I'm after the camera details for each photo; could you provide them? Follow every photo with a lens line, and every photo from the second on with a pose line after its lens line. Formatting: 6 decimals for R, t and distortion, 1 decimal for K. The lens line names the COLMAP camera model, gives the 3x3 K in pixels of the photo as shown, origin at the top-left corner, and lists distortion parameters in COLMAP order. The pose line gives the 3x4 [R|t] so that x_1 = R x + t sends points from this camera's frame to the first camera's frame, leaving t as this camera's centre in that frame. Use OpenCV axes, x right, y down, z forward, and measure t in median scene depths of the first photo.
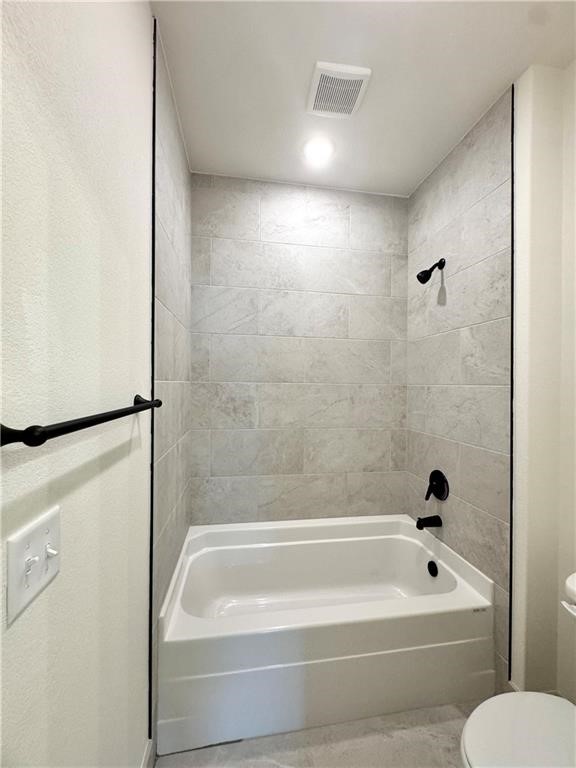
lens RADIAL K [[306.0, 0, 290.2], [0, 306.0, 384.9], [0, 0, 1]] dist [0.000357, -0.000333]
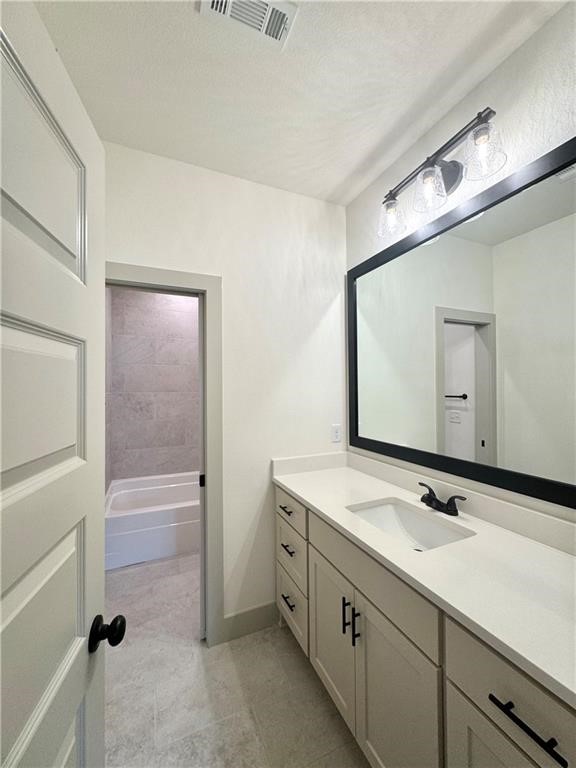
lens RADIAL K [[306.0, 0, 288.5], [0, 306.0, 384.5], [0, 0, 1]] dist [0.000357, -0.000333]
pose [[0.973637, -0.016201, 0.227527, 0.227561], [0.022951, 0.999370, -0.027054, 0.011226], [-0.226945, 0.031563, 0.973396, -0.824026]]
